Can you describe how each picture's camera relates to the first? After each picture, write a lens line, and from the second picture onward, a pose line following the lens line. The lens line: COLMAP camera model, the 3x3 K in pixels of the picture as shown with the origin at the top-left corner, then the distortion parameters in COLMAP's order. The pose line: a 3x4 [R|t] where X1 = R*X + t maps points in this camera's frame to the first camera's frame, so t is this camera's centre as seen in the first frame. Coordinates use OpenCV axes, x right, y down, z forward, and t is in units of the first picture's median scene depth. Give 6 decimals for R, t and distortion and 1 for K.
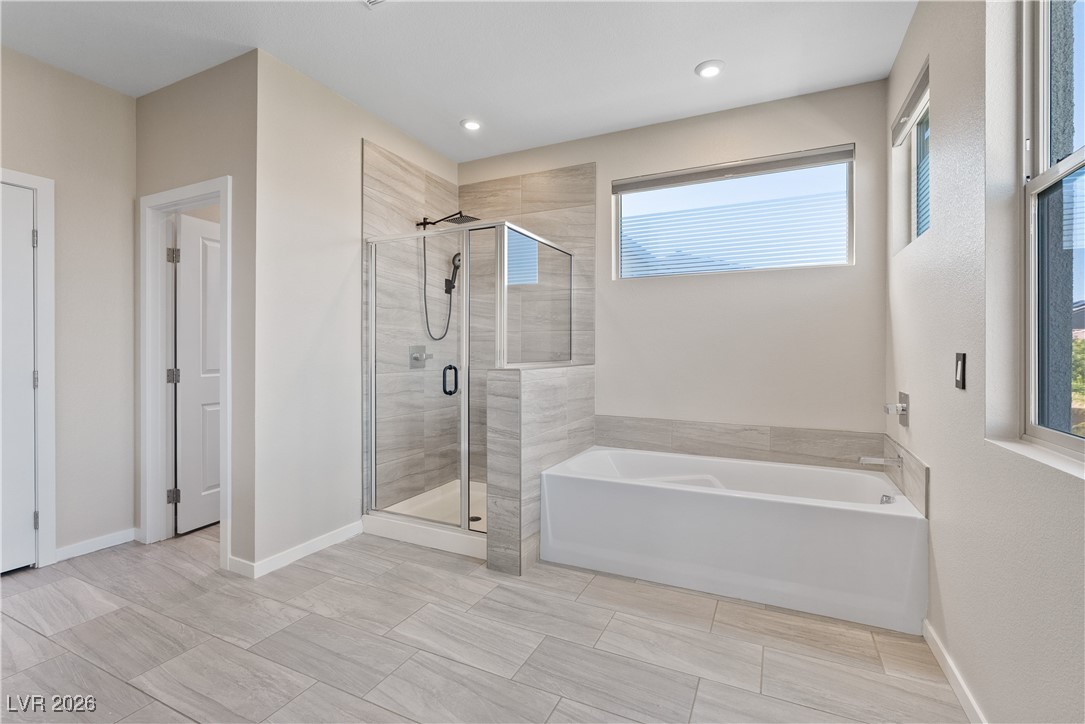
lens RADIAL K [[496.1, 0, 540.9], [0, 496.1, 340.0], [0, 0, 1]] dist [-0.003919, -0.000595]
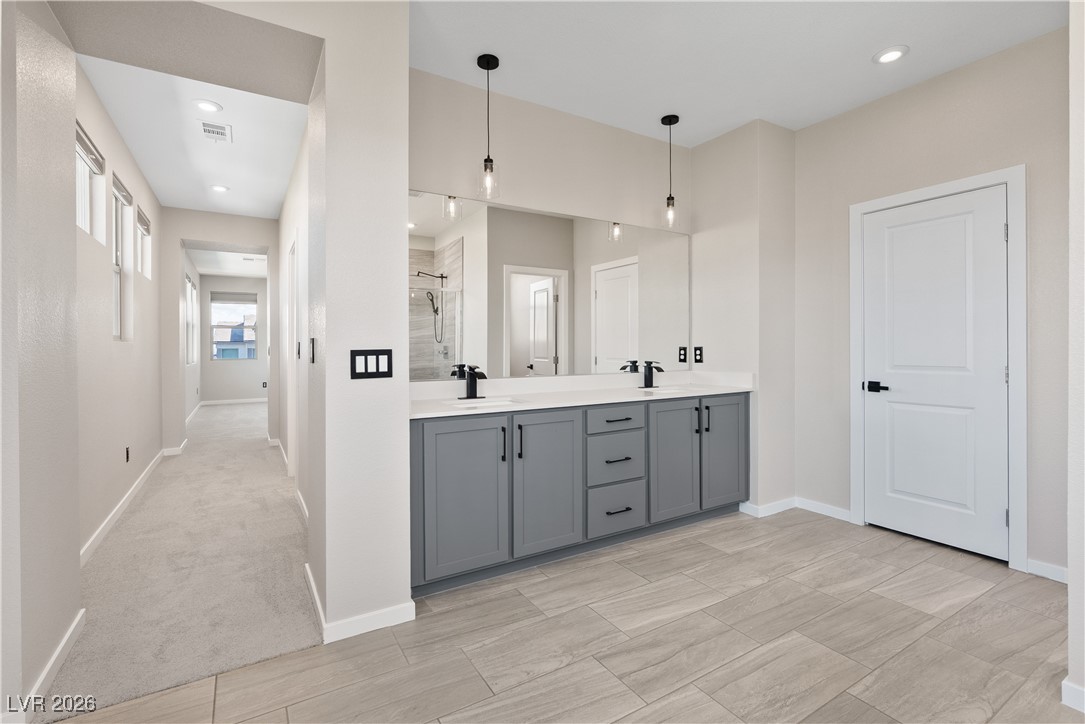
lens RADIAL K [[496.1, 0, 540.9], [0, 496.1, 340.0], [0, 0, 1]] dist [-0.003919, -0.000595]
pose [[-0.542019, -0.006293, -0.840342, 0.352258], [0.021311, 0.999547, -0.021231, 0.012664], [0.840096, -0.029416, -0.541640, 0.854603]]
